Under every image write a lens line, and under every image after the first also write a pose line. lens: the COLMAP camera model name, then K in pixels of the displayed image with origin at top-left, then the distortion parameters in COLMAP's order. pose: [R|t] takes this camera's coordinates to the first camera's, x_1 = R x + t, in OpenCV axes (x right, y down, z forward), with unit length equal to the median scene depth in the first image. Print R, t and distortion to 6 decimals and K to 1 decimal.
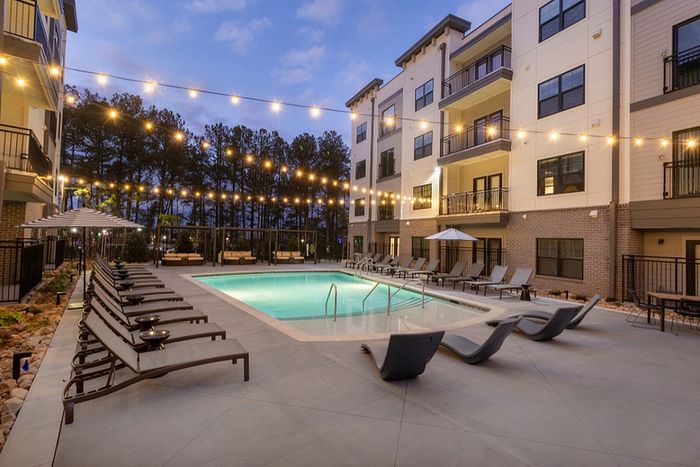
lens RADIAL K [[325.9, 0, 355.9], [0, 325.9, 233.2], [0, 0, 1]] dist [0.038671, 0.001172]
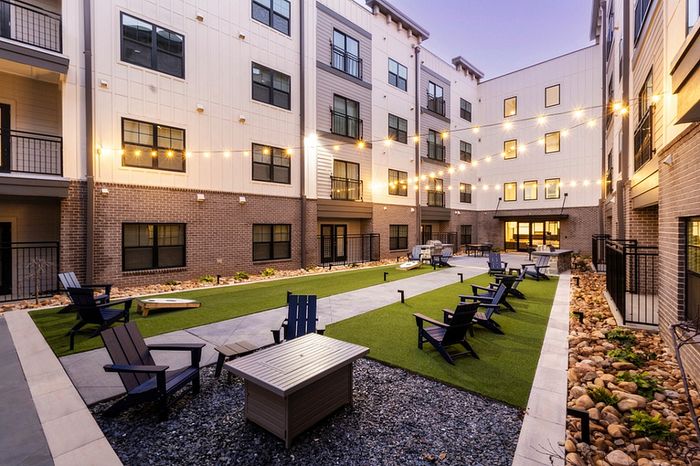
lens RADIAL K [[371.6, 0, 351.4], [0, 371.6, 230.2], [0, 0, 1]] dist [0.006421, -0.001605]
pose [[-0.361927, -0.029017, 0.931755, -0.707408], [-0.015361, 0.999565, 0.025162, 0.001529], [-0.932080, -0.005206, -0.362215, 1.417174]]
